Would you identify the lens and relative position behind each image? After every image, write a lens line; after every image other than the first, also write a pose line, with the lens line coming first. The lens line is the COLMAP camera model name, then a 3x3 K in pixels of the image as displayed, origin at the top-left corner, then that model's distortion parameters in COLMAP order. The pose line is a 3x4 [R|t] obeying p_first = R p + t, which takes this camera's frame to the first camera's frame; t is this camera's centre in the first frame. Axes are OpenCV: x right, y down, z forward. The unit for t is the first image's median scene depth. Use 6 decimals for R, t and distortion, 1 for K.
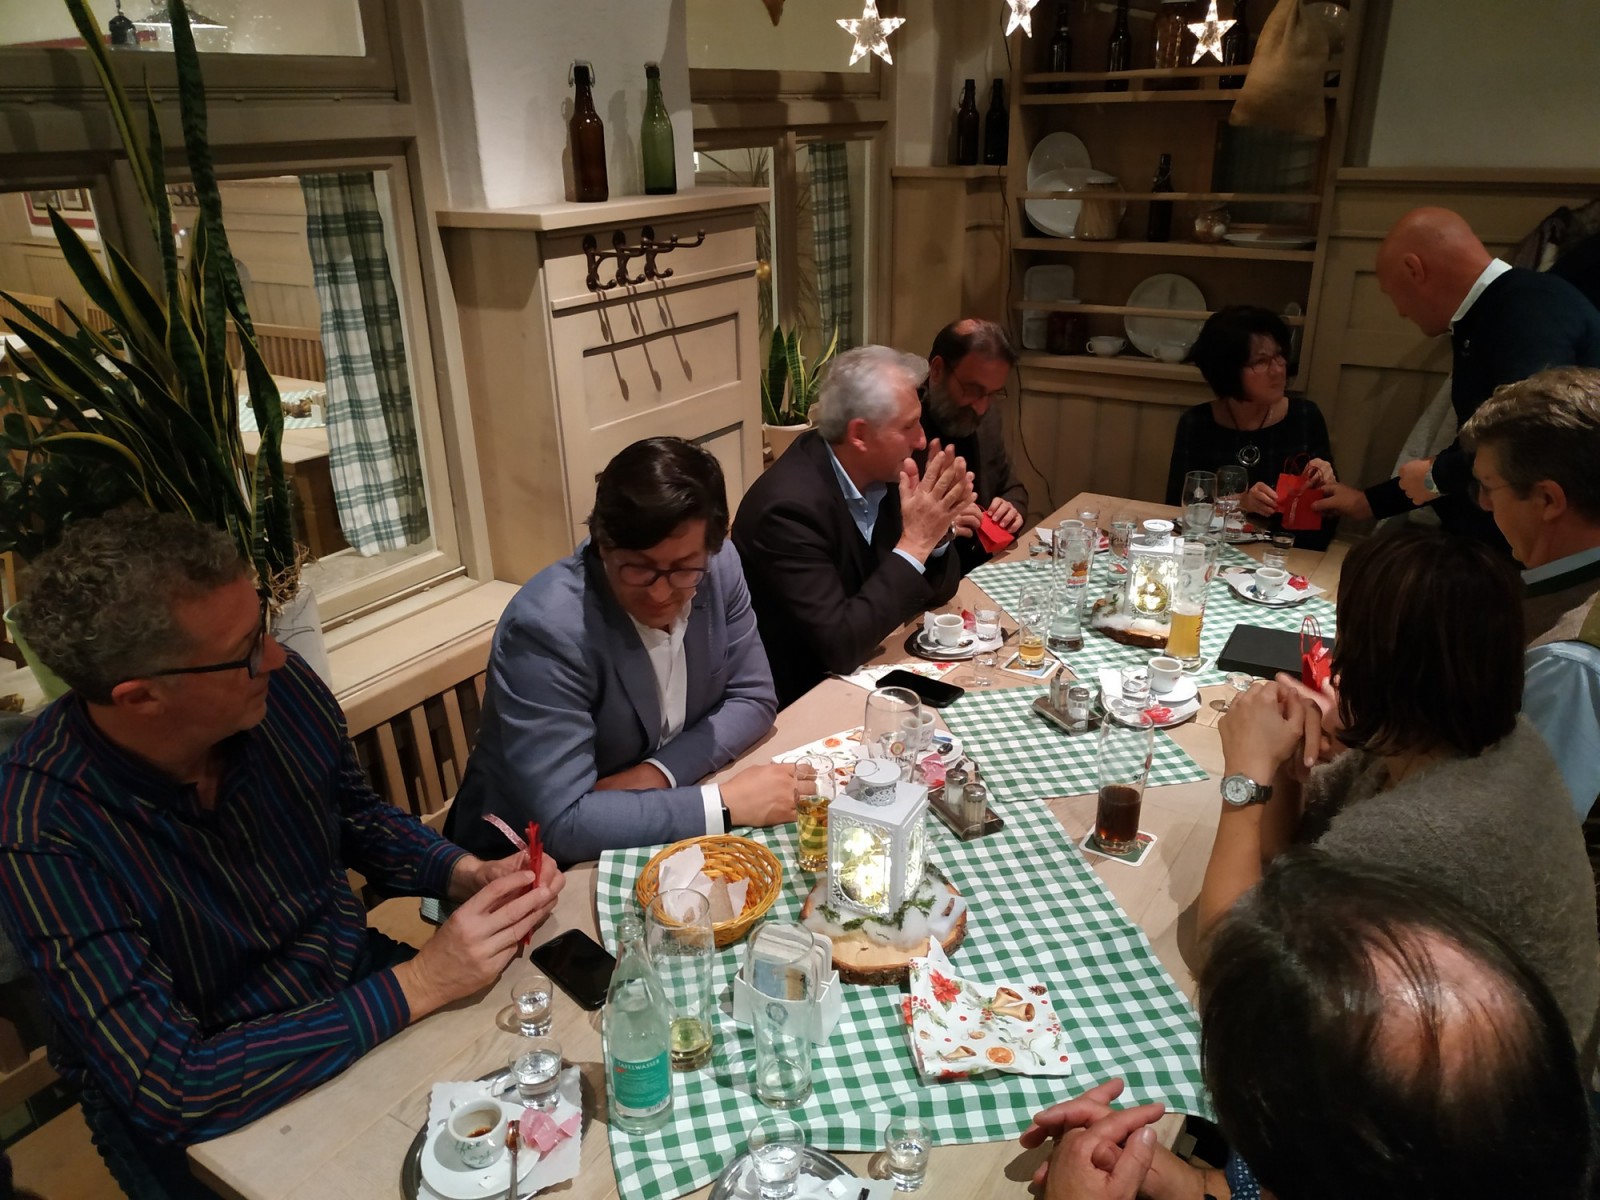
lens RADIAL K [[1173.4, 0, 809.8], [0, 1173.4, 611.1], [0, 0, 1]] dist [0.010609, -0.025518]
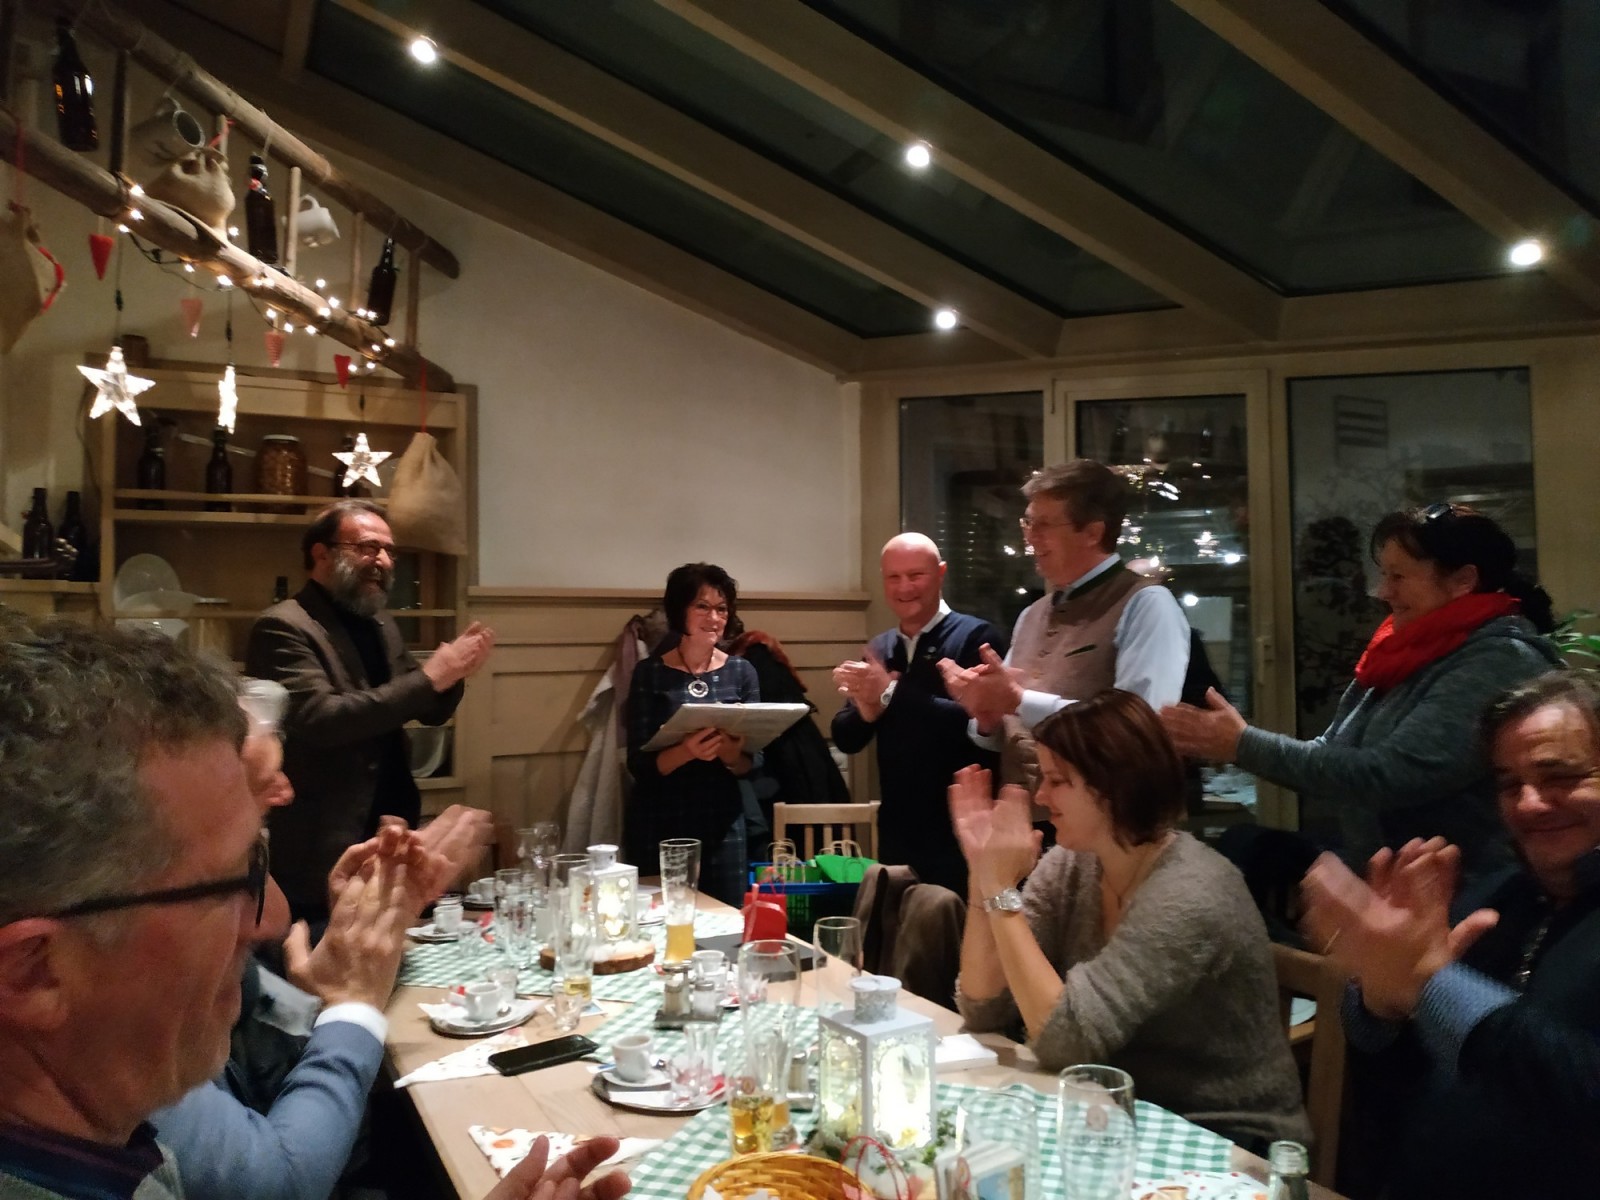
lens RADIAL K [[1192.4, 0, 812.3], [0, 1192.4, 599.1], [0, 0, 1]] dist [0.001985, -0.010448]
pose [[0.504252, 0.051561, 0.862016, -0.465375], [0.340639, 0.905397, -0.253419, 0.049903], [-0.793533, 0.421423, 0.438985, 0.288647]]
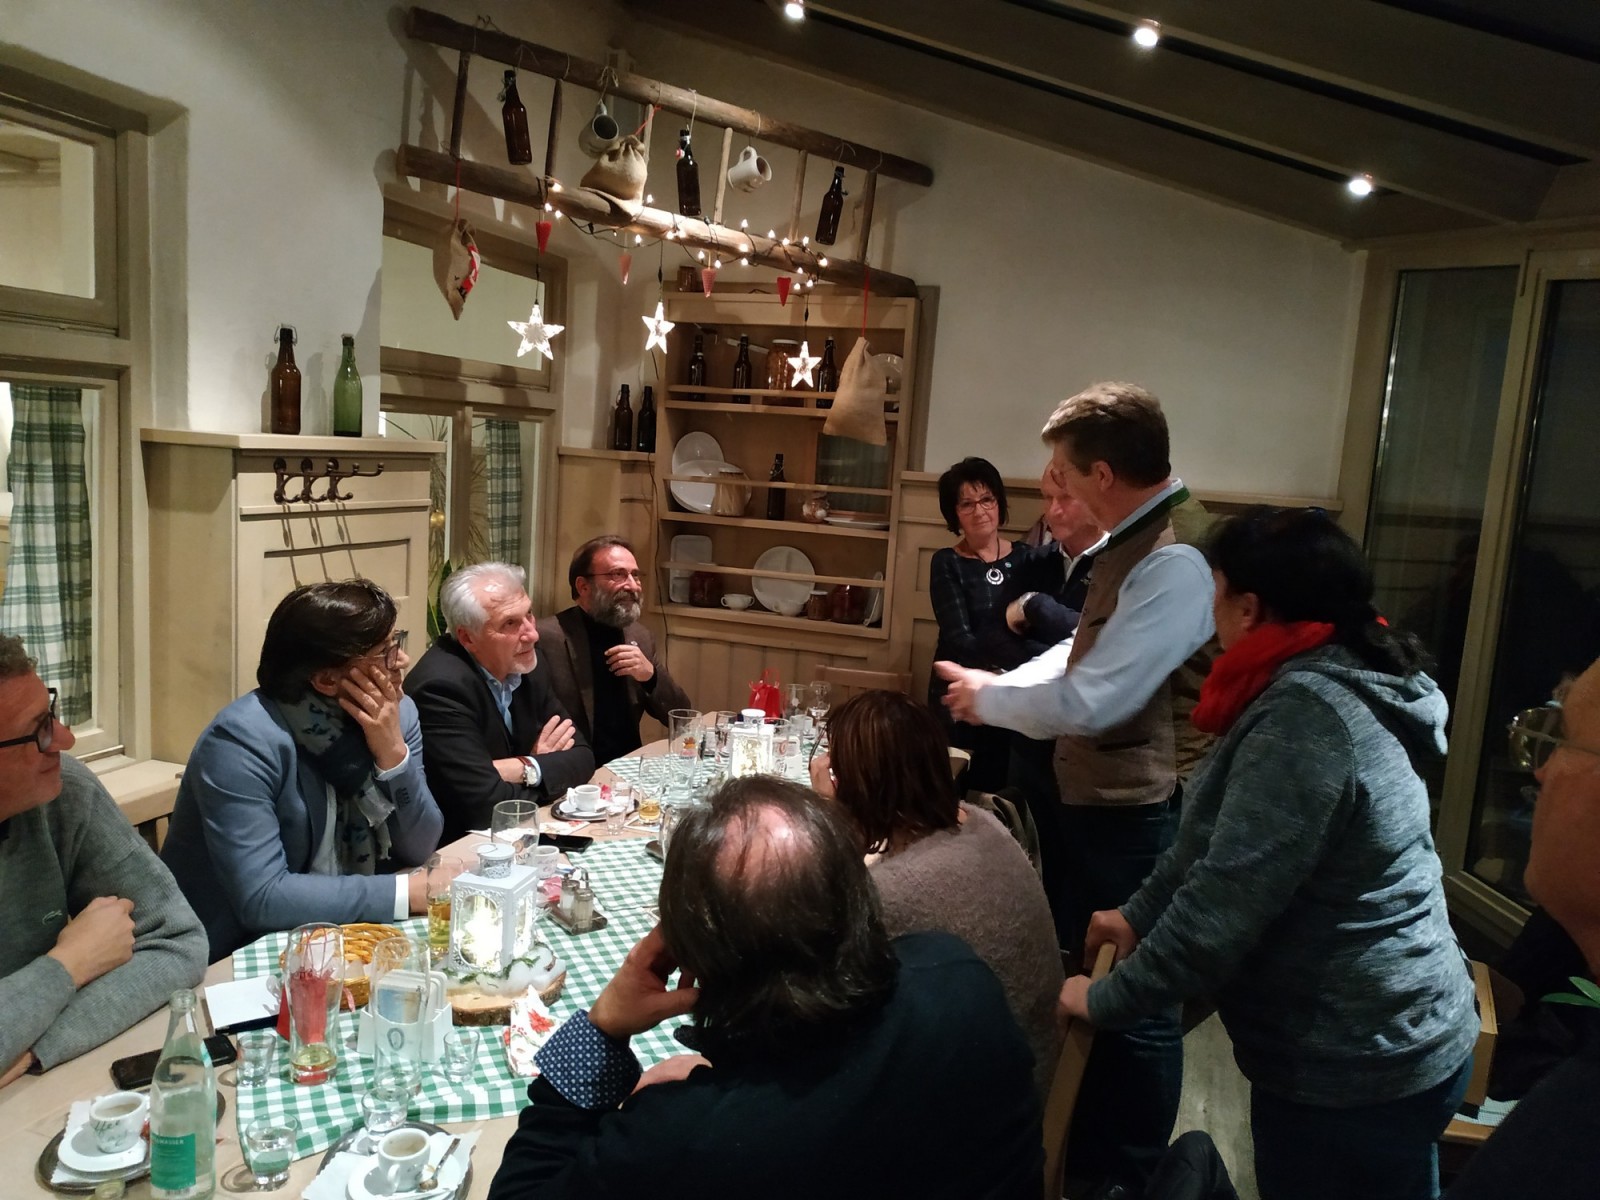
lens RADIAL K [[1169.7, 0, 809.6], [0, 1169.7, 611.4], [0, 0, 1]] dist [0.070666, -0.113904]
pose [[0.965430, 0.048105, 0.256185, 0.027622], [0.018060, 0.968118, -0.249844, 0.124484], [-0.260036, 0.245834, 0.933781, -0.196359]]
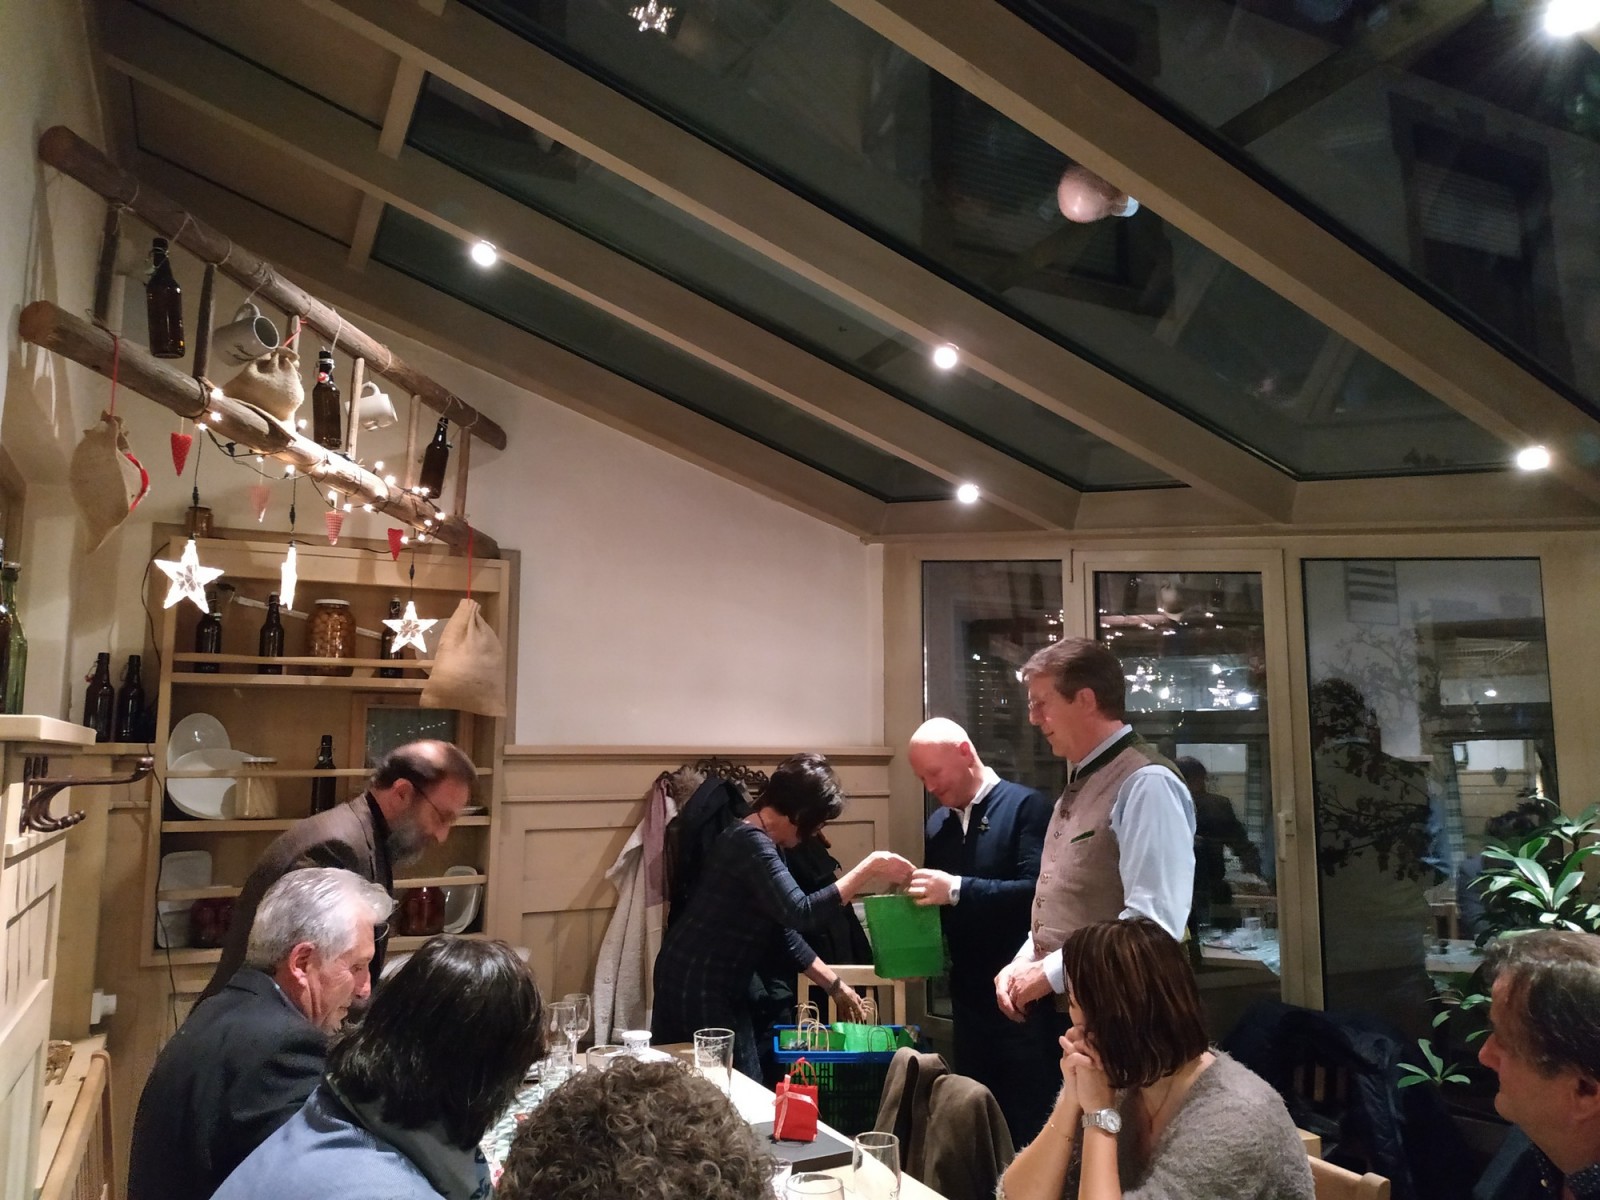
lens RADIAL K [[1166.2, 0, 799.3], [0, 1166.2, 609.2], [0, 0, 1]] dist [0.013481, -0.033801]
pose [[0.520910, 0.130772, 0.843535, -0.492596], [0.324210, 0.883834, -0.337230, -0.010454], [-0.789646, 0.449150, 0.418001, 0.269923]]
